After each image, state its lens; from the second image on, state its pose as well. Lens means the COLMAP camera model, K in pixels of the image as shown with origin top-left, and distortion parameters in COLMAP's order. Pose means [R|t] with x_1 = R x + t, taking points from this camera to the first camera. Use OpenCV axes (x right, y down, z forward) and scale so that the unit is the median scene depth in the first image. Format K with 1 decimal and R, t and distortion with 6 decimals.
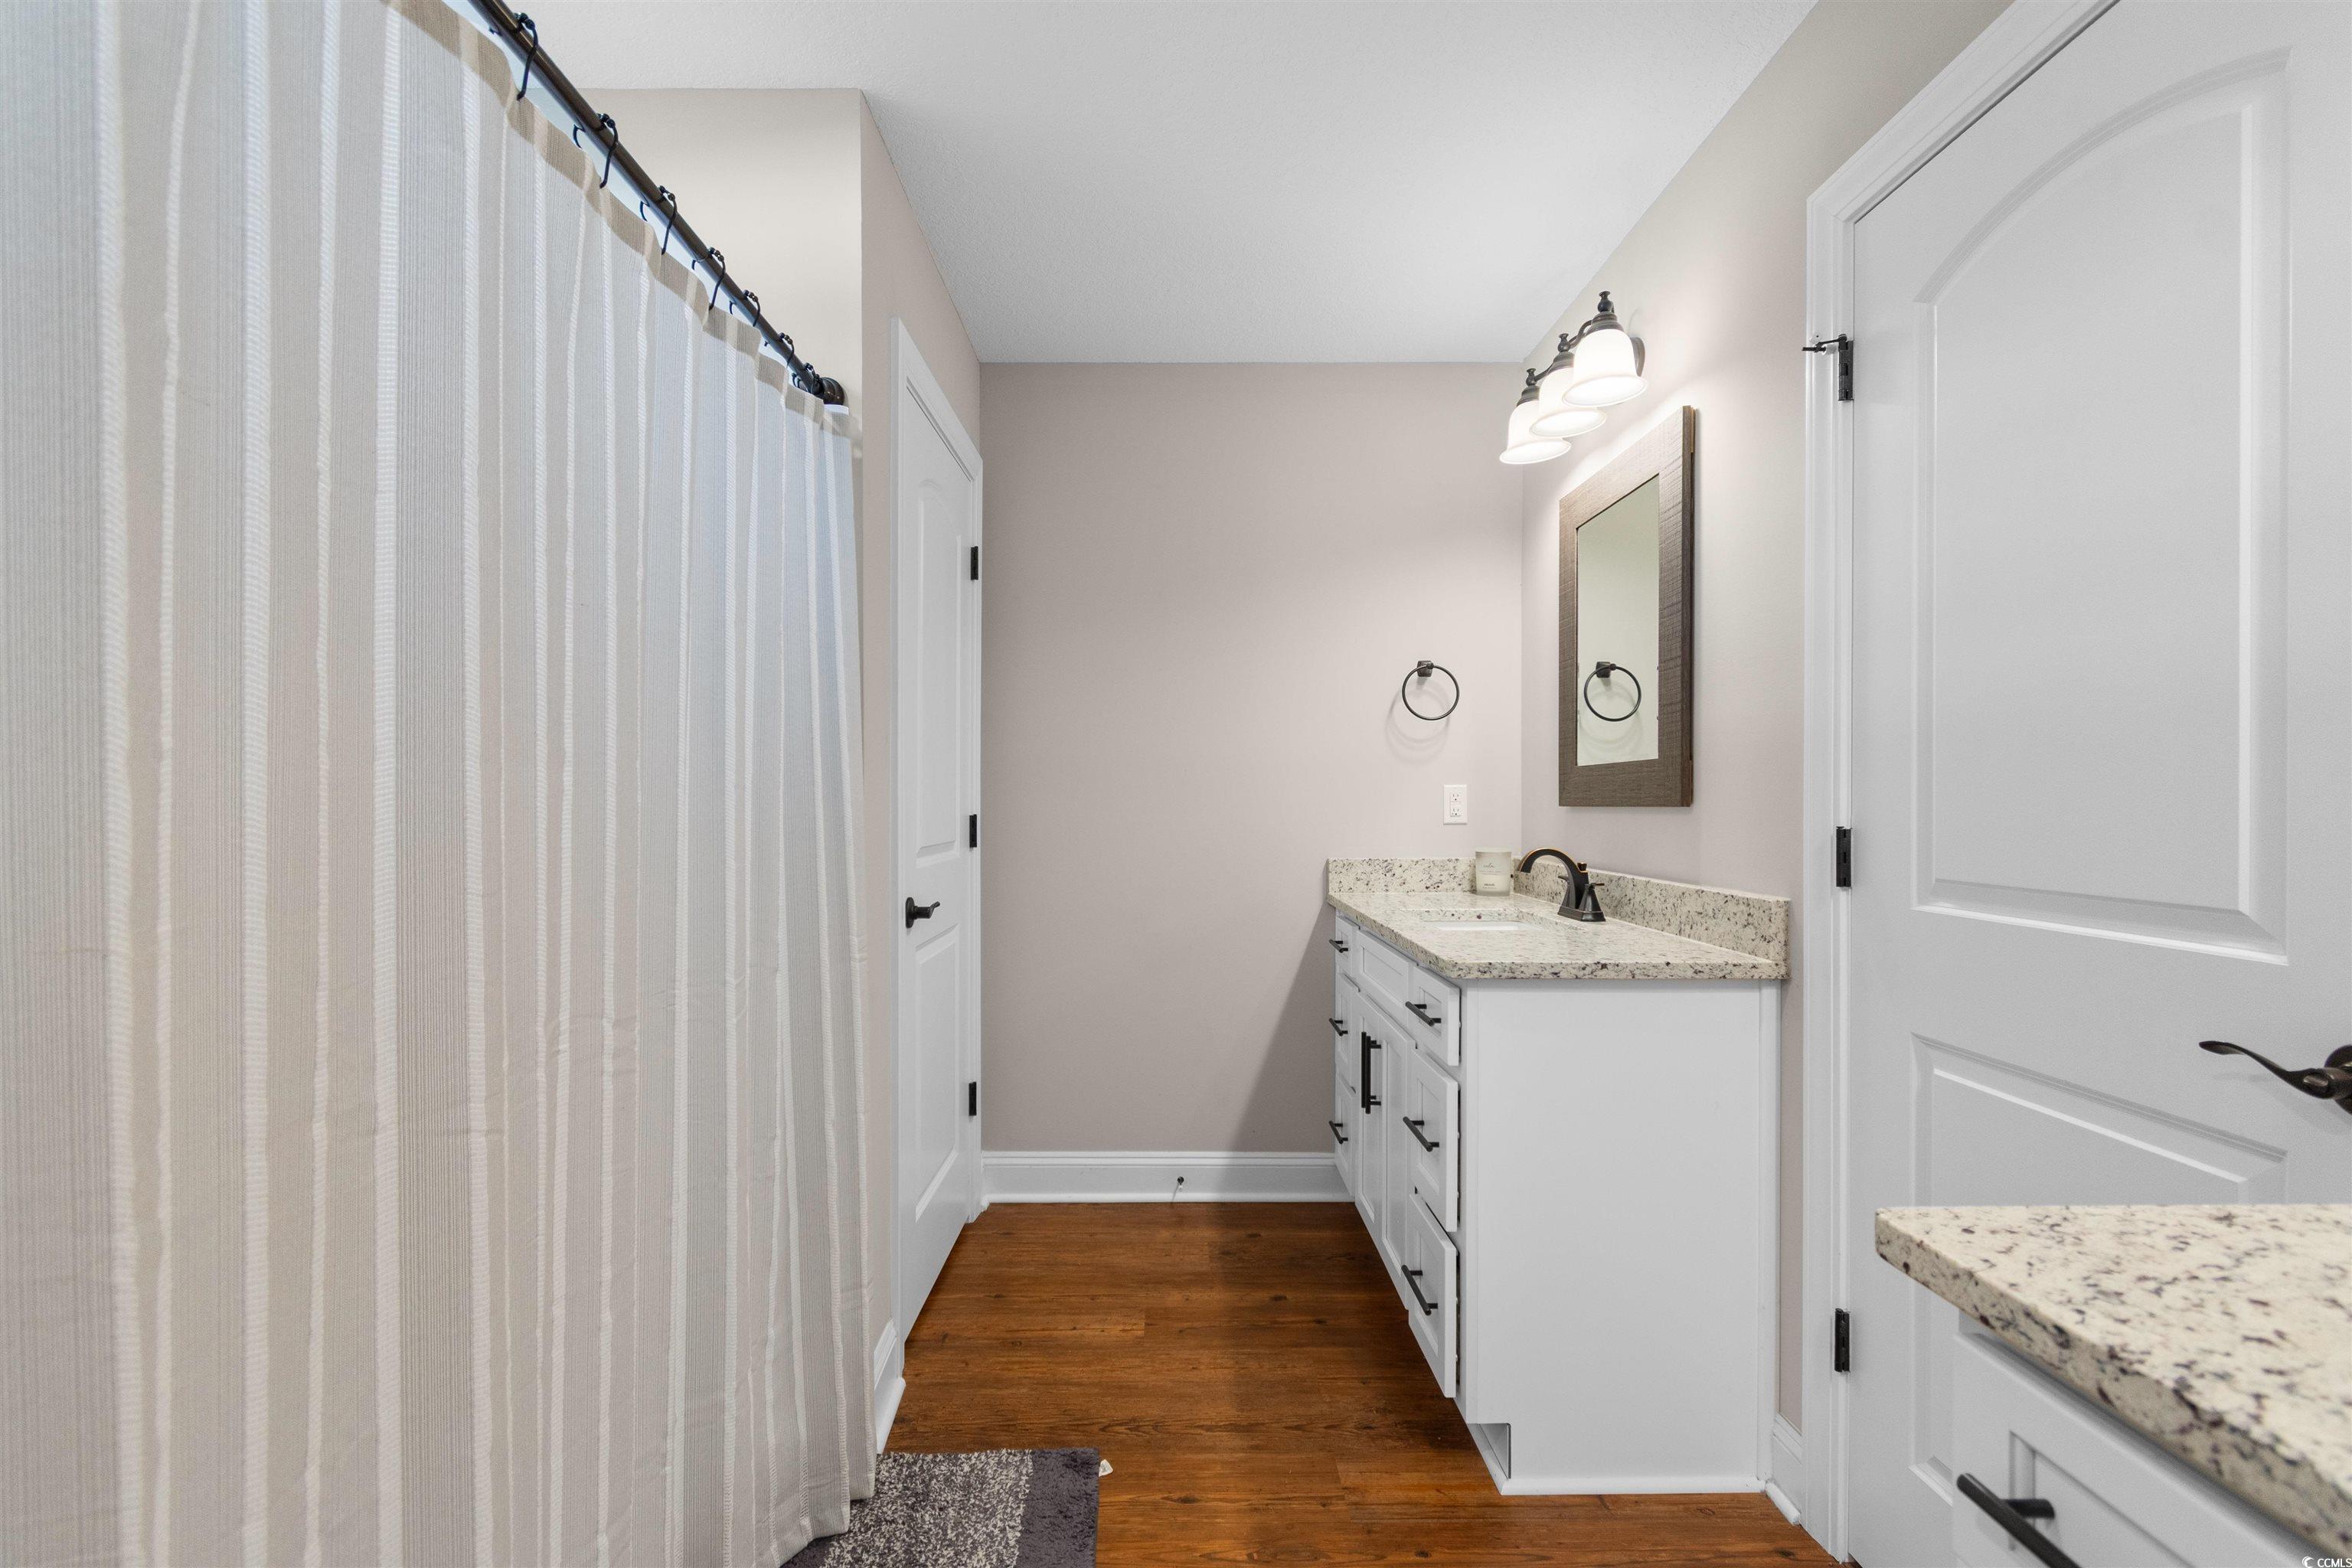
lens RADIAL K [[1043.7, 0, 1171.9], [0, 1043.7, 803.9], [0, 0, 1]] dist [0.005118, -0.001083]
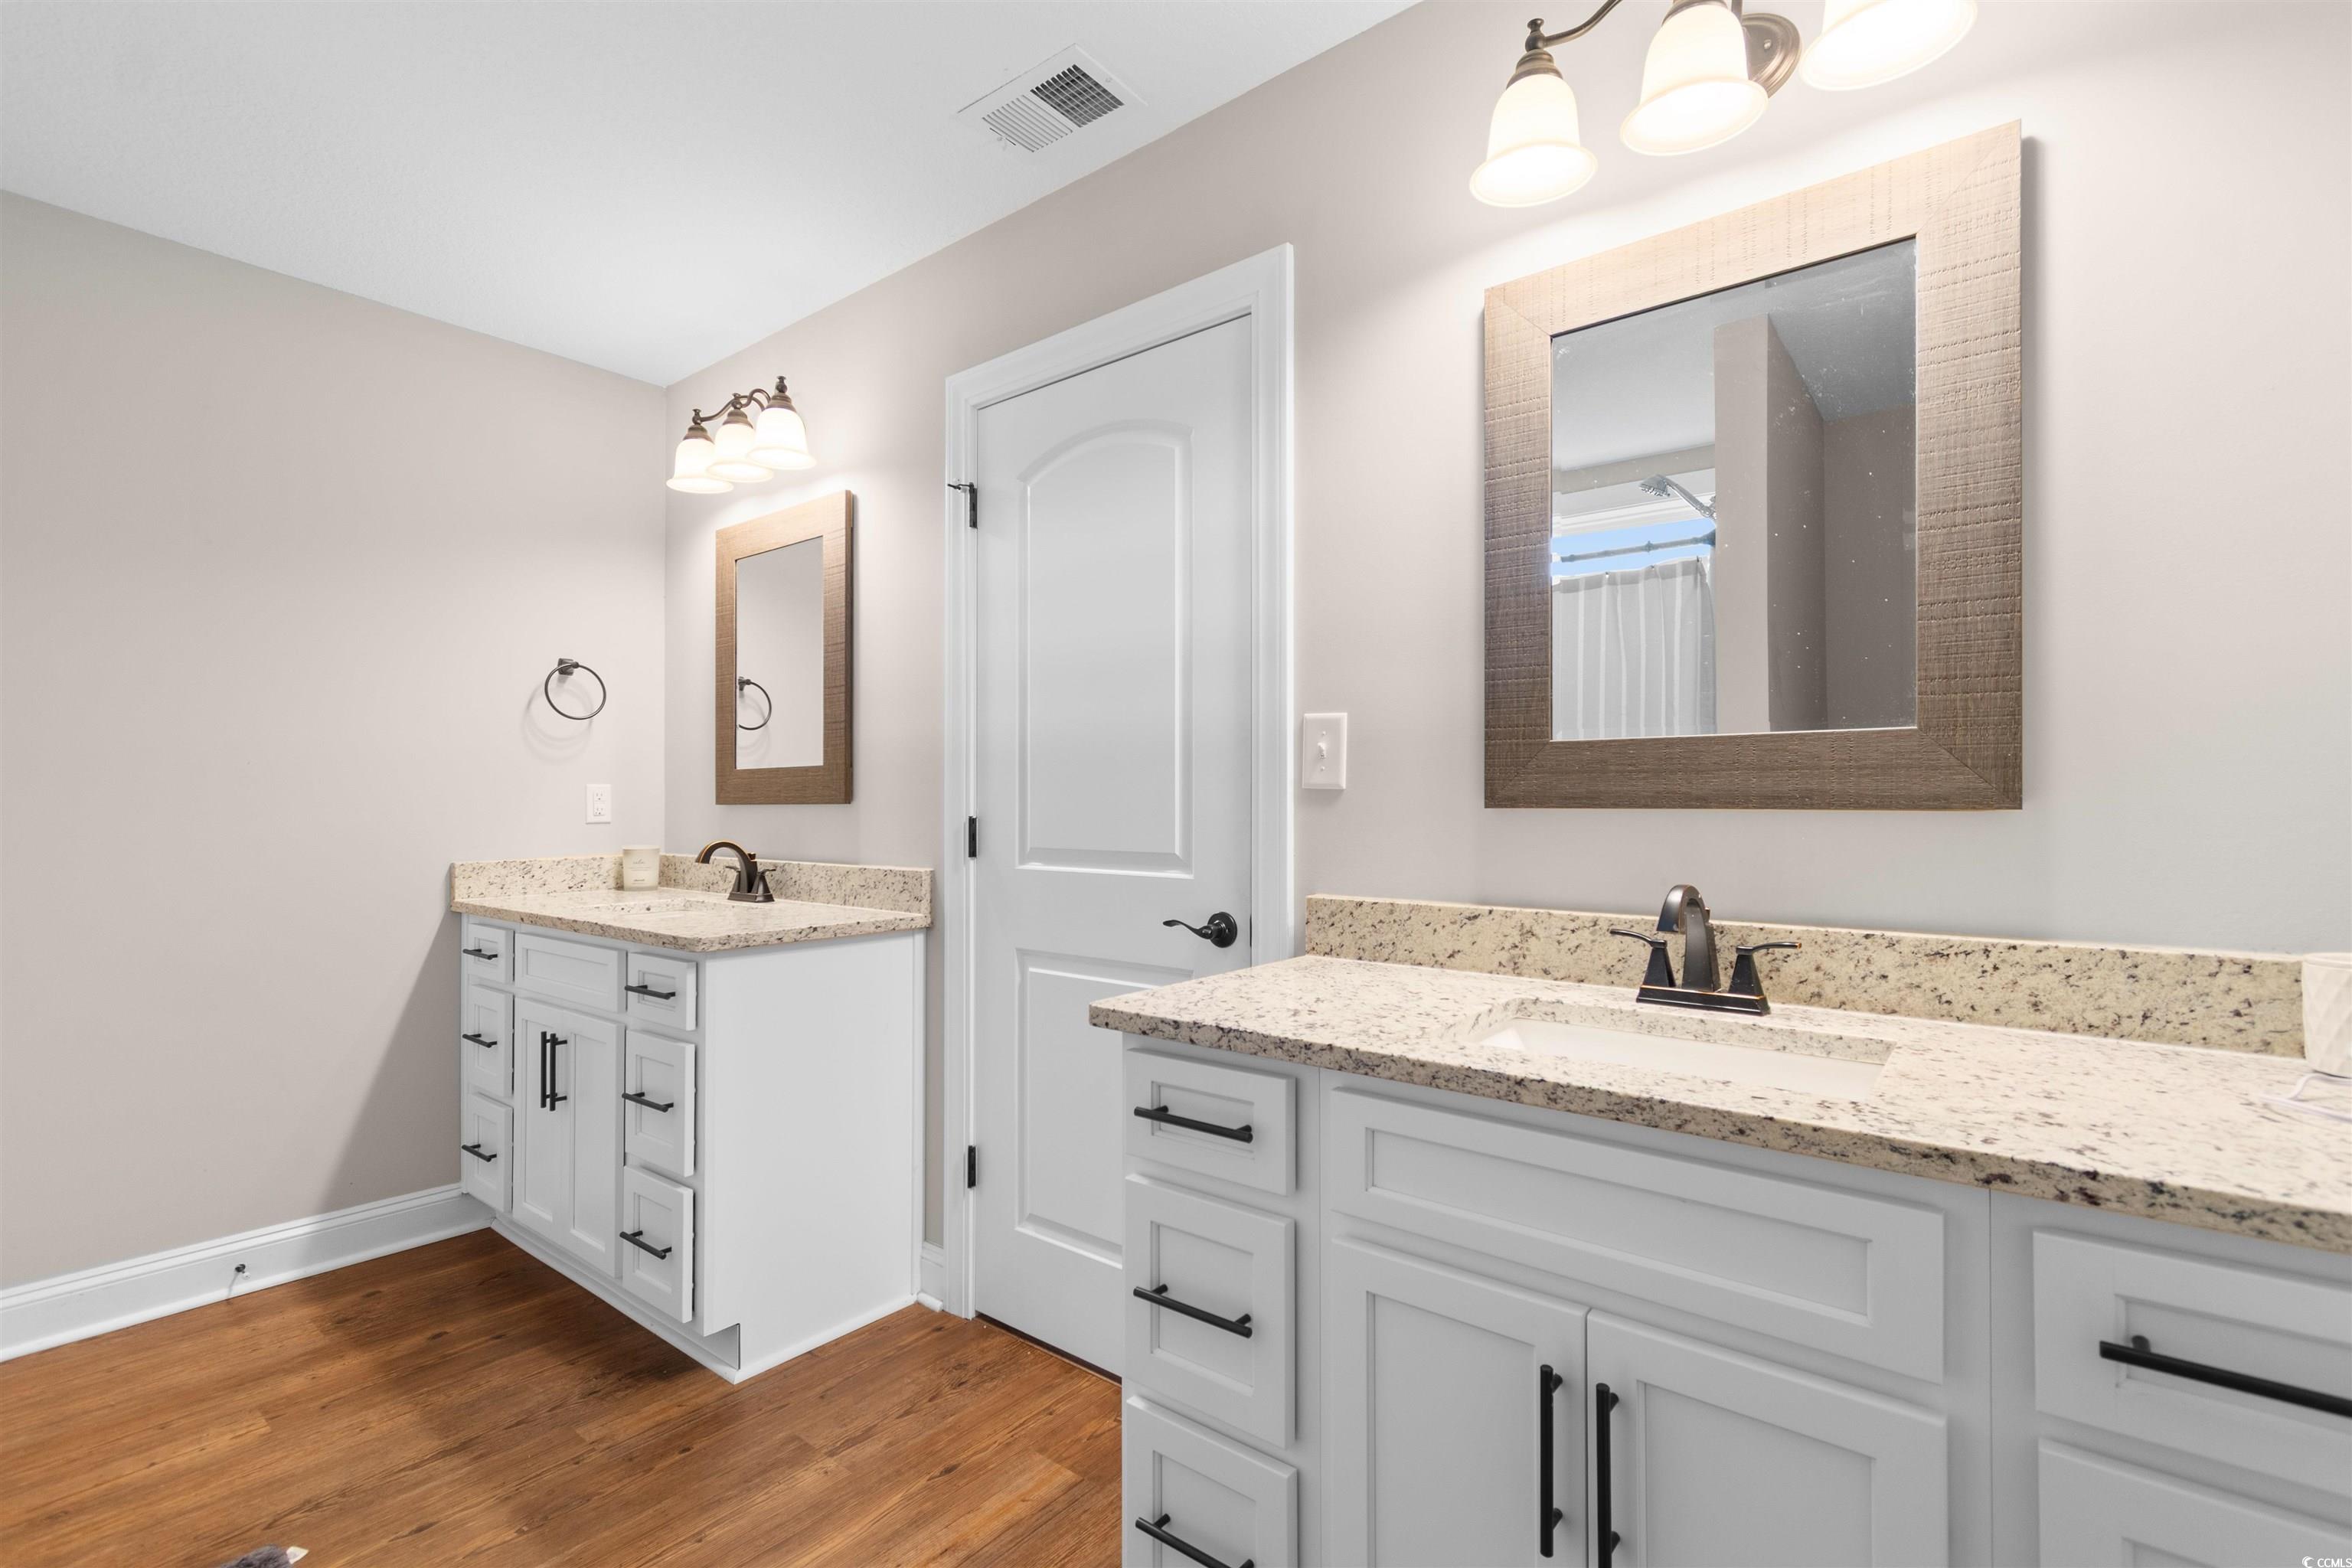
lens RADIAL K [[1043.7, 0, 1171.9], [0, 1043.7, 803.9], [0, 0, 1]] dist [0.005118, -0.001083]
pose [[0.643518, -0.004162, 0.765419, -0.219893], [0.004533, 0.999988, 0.001625, 0.002301], [-0.765417, 0.002424, 0.643530, -0.116592]]
